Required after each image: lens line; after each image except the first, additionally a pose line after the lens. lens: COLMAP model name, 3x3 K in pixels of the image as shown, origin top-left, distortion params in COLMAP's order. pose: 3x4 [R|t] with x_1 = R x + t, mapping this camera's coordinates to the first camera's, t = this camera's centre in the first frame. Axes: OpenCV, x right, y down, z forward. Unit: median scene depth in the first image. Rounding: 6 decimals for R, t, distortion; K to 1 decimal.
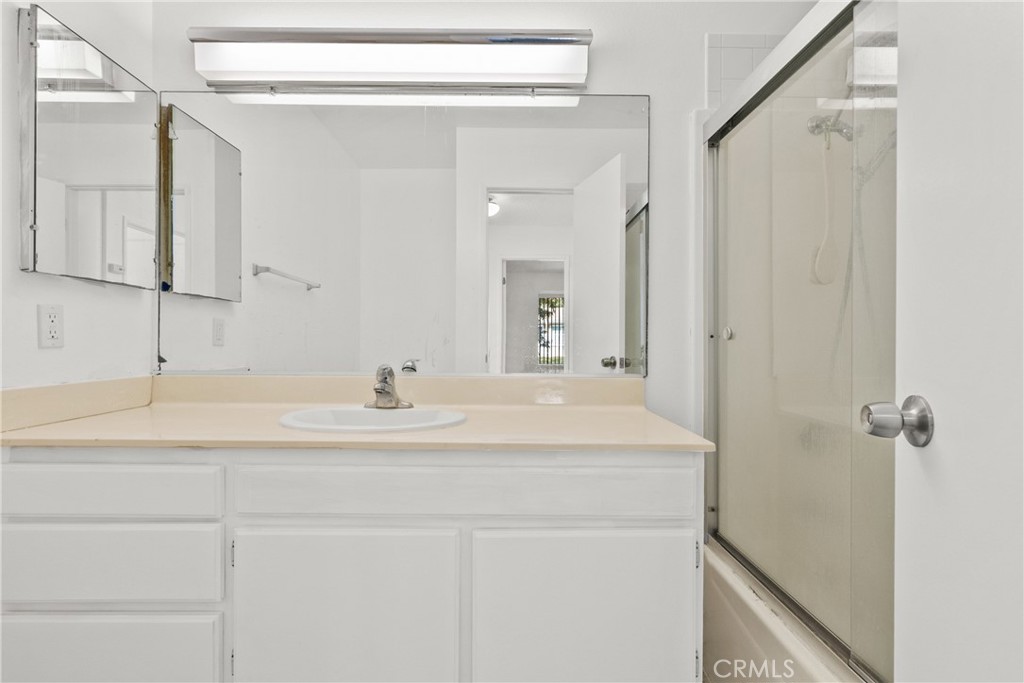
lens RADIAL K [[467.0, 0, 509.4], [0, 467.0, 348.9], [0, 0, 1]] dist [0.000374, -0.000177]
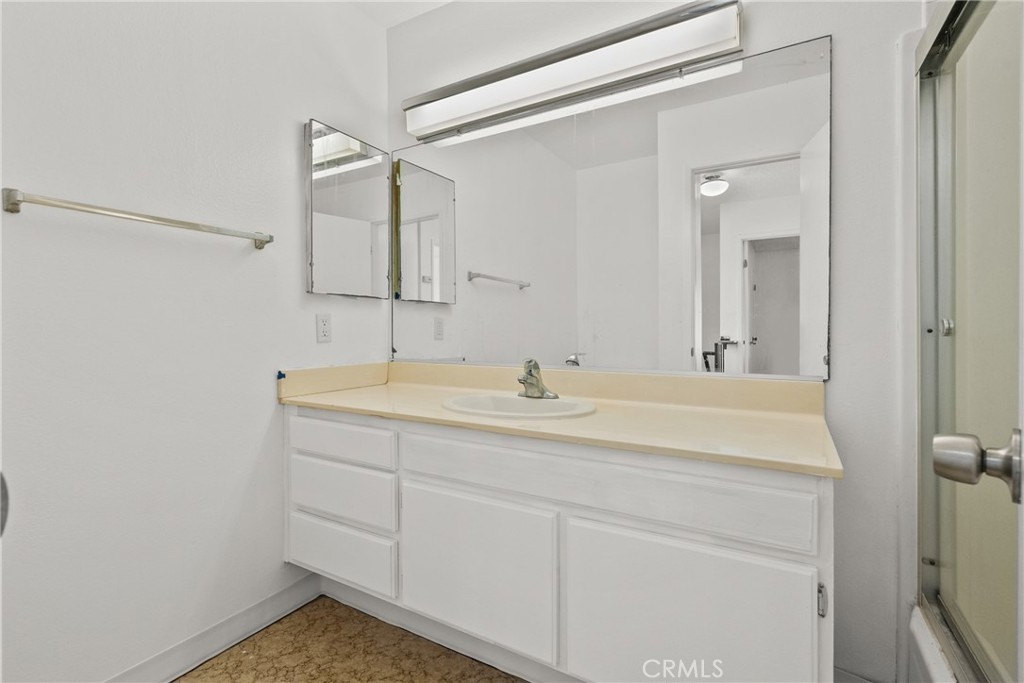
lens RADIAL K [[470.4, 0, 505.4], [0, 470.4, 340.6], [0, 0, 1]] dist [-0.001675, 0.001418]
pose [[0.856179, 0.004680, -0.516658, 0.242133], [-0.002334, 0.999984, 0.005189, -0.013451], [0.516674, -0.003237, 0.856176, 0.004670]]
